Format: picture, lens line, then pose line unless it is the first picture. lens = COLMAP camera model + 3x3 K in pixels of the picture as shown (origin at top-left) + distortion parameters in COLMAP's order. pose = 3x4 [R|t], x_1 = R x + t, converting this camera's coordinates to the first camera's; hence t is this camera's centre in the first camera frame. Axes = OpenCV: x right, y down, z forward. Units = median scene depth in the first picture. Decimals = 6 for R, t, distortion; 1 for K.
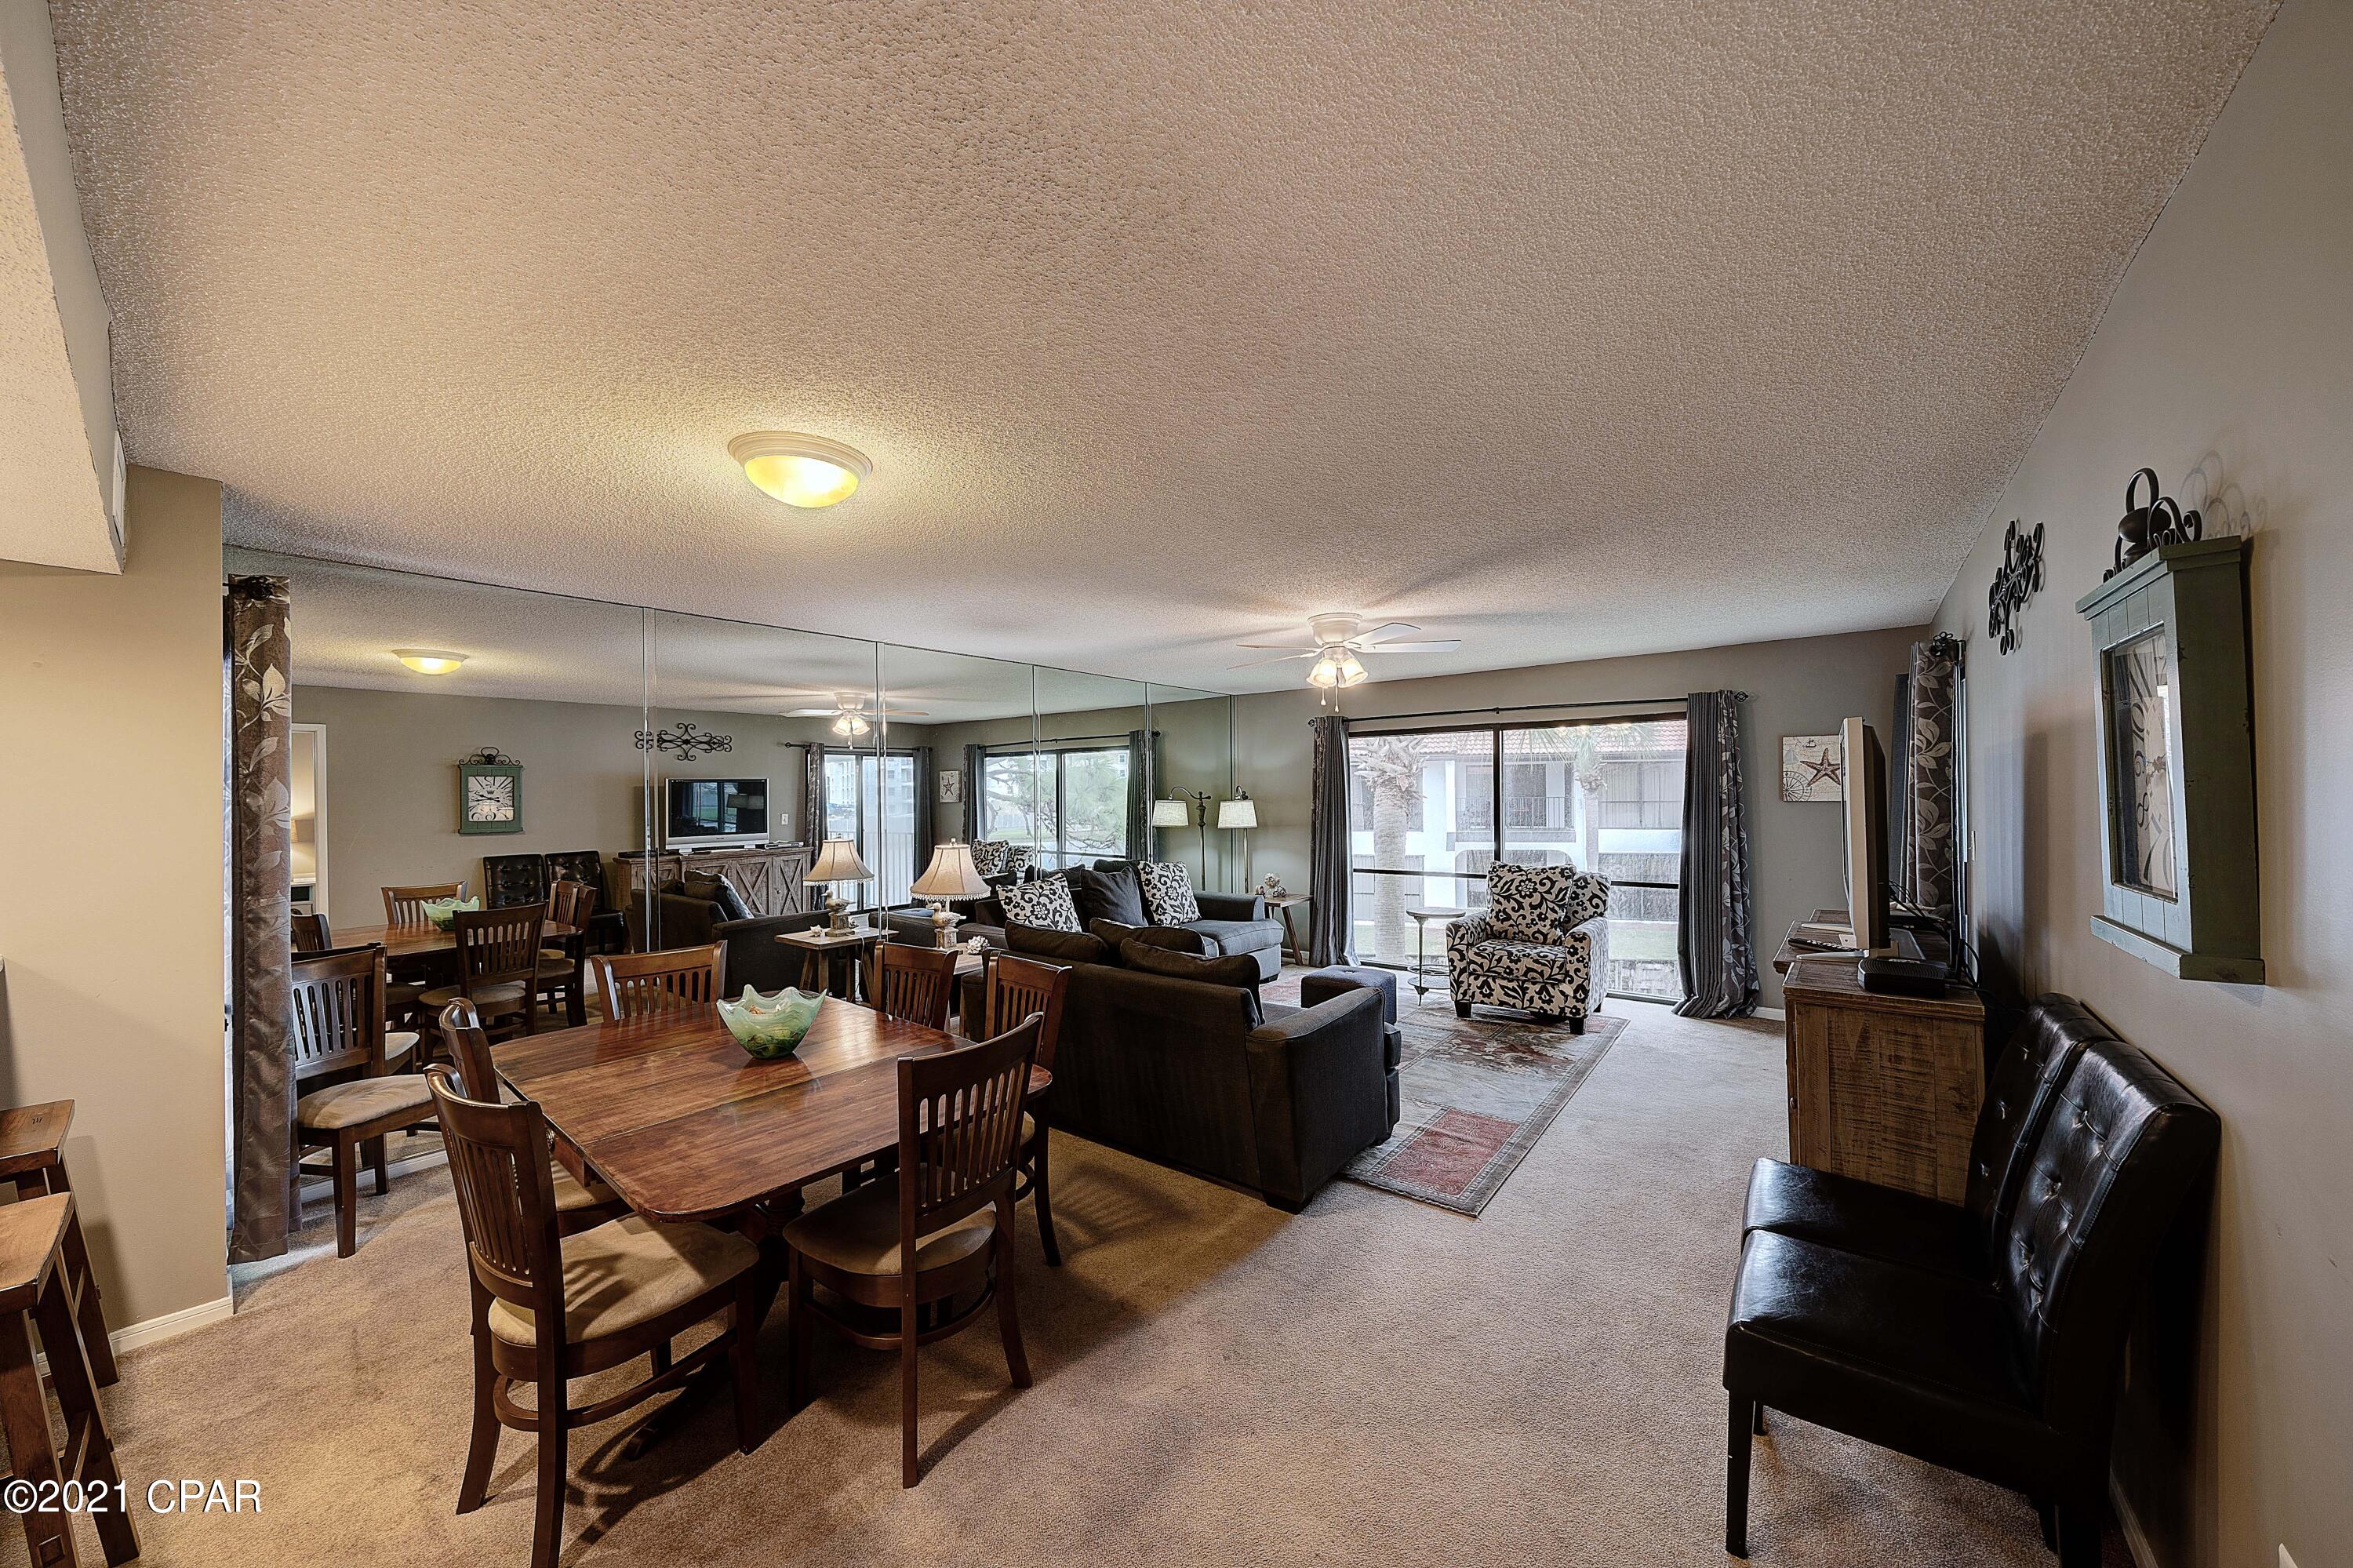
lens RADIAL K [[831.4, 0, 1160.6], [0, 831.4, 791.9], [0, 0, 1]] dist [-0.001730, -0.000277]
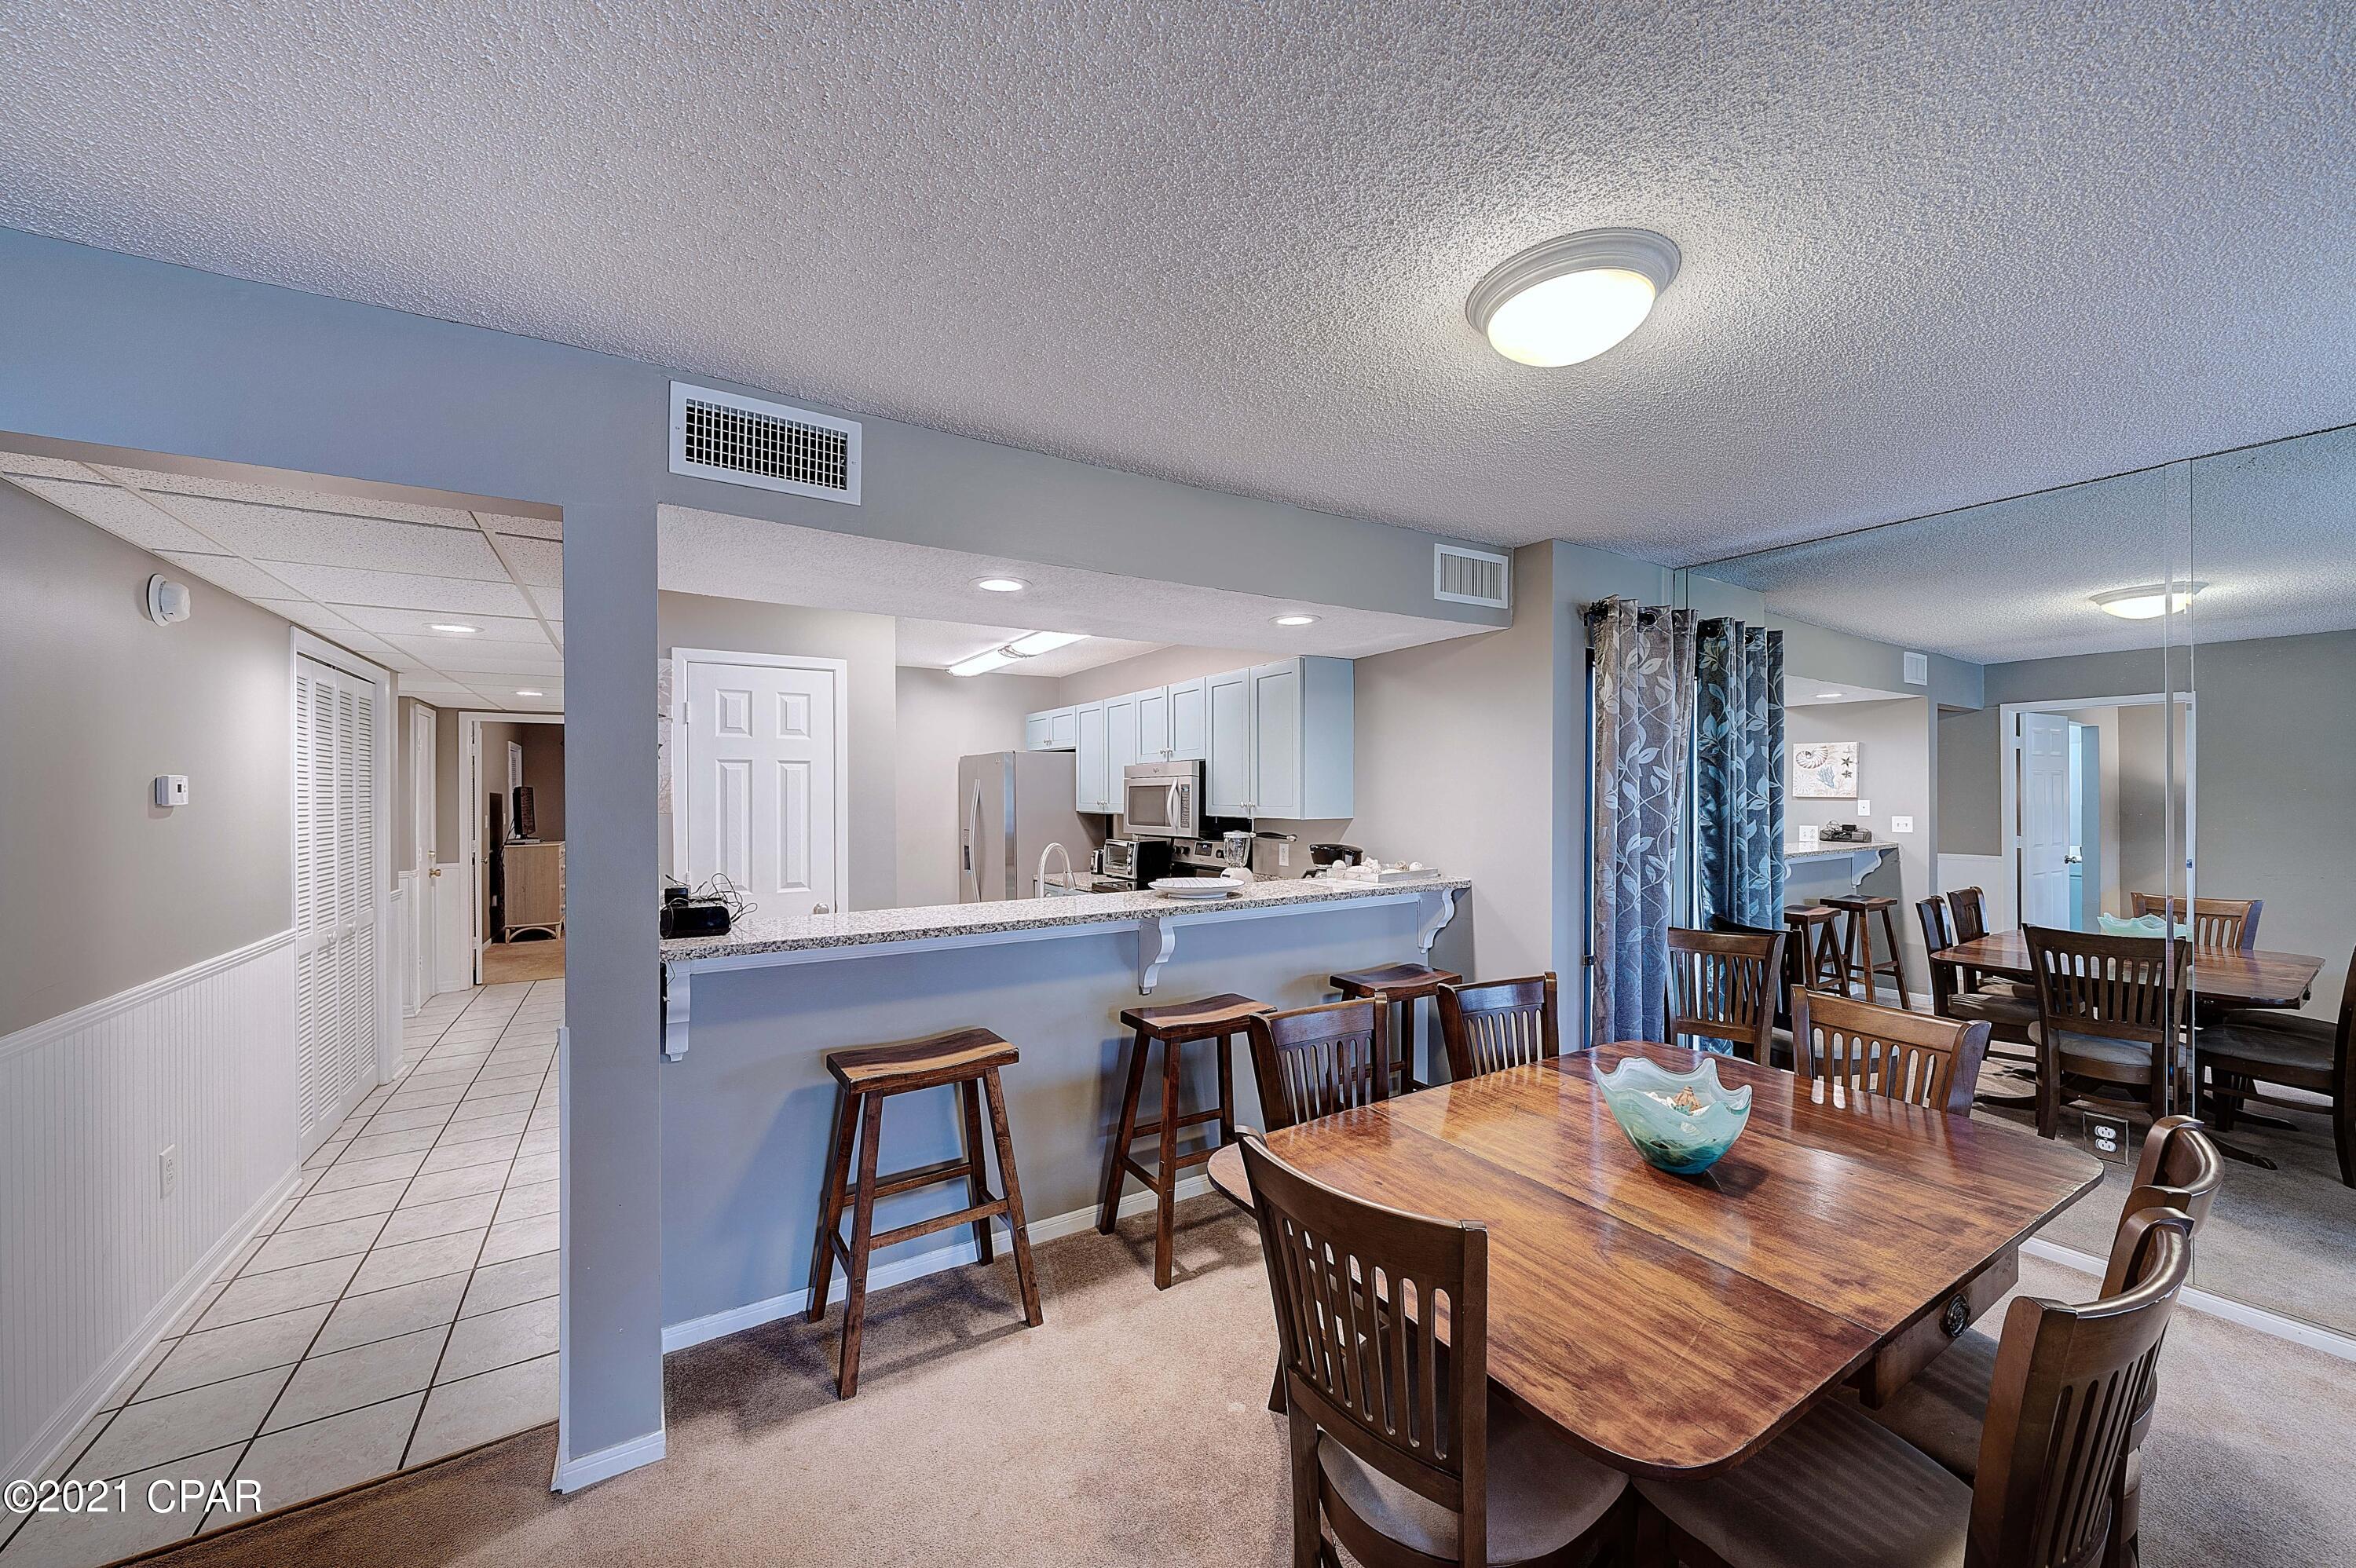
lens RADIAL K [[847.6, 0, 1161.9], [0, 847.6, 791.5], [0, 0, 1]] dist [-0.000510, -0.000133]
pose [[-0.333516, 0.013709, -0.942645, 0.146149], [0.008300, 0.999898, 0.011605, 0.000341], [0.942708, -0.003953, -0.333596, 0.386610]]
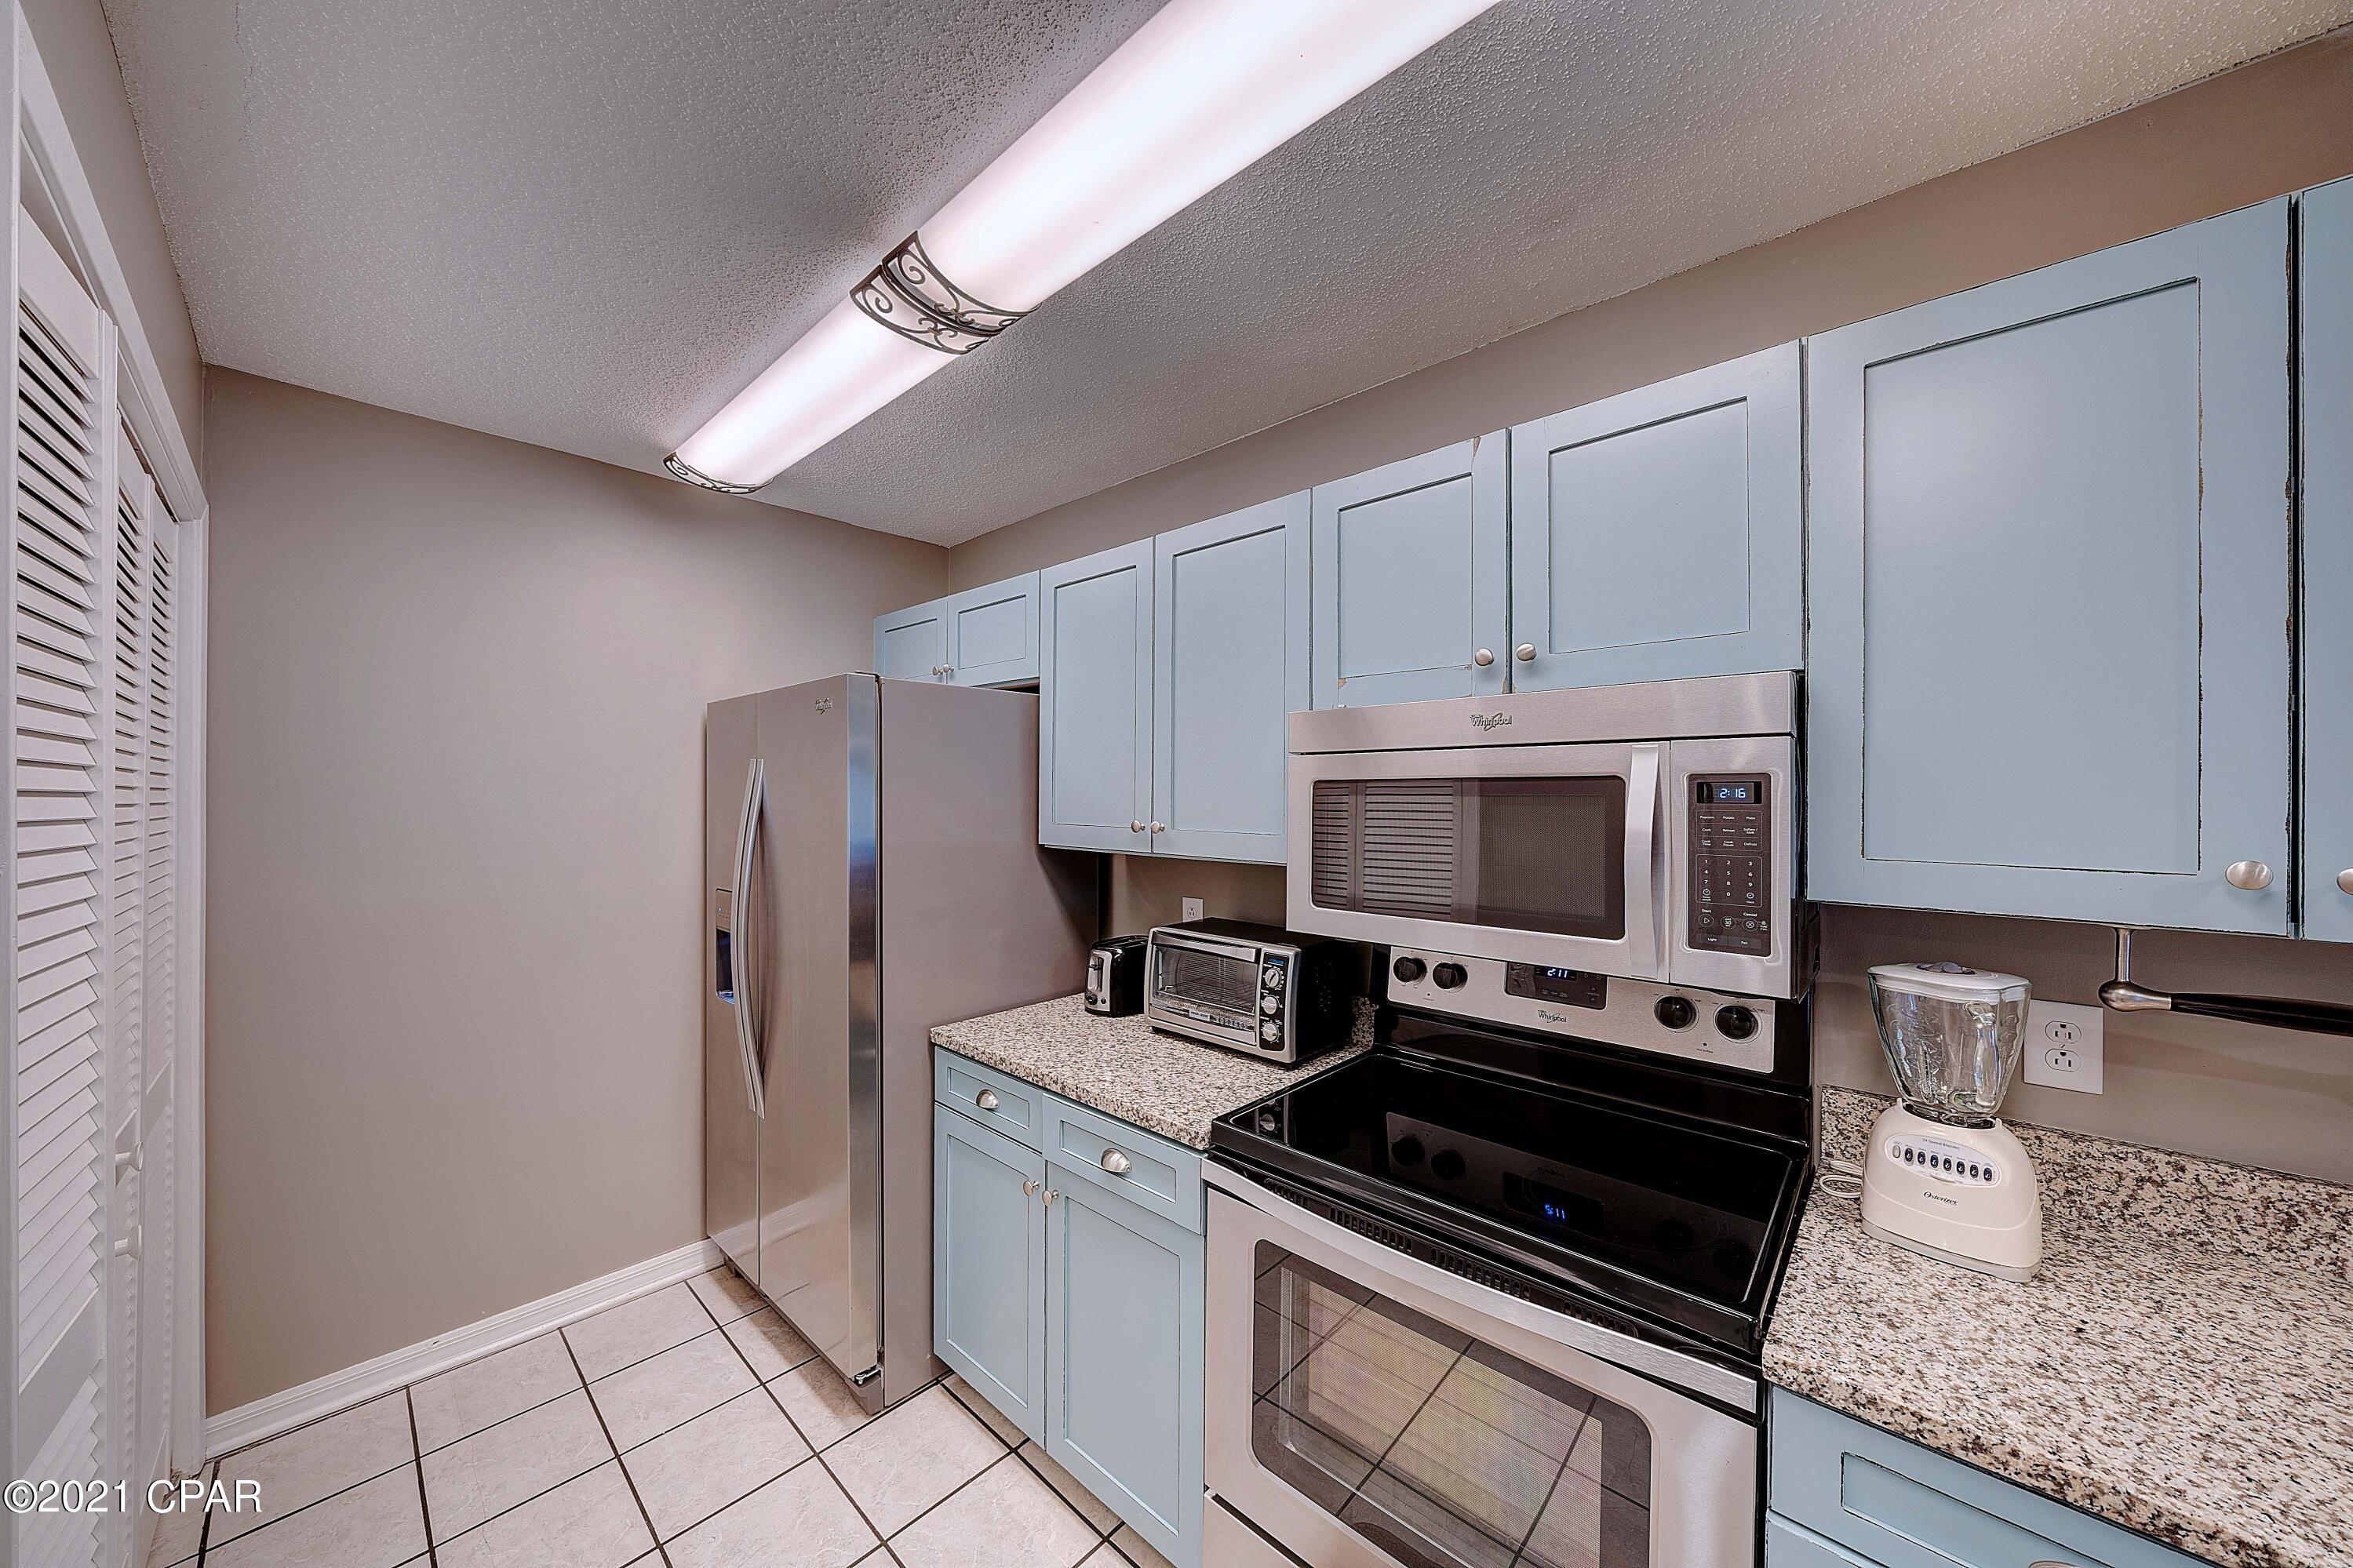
lens RADIAL K [[812.6, 0, 1163.0], [0, 812.6, 790.6], [0, 0, 1]] dist [-0.006383, 0.000211]
pose [[-0.076840, 0.017324, -0.996893, -0.468753], [0.000898, 0.999850, 0.017306, 0.003497], [0.997043, 0.000435, -0.076844, -0.000730]]
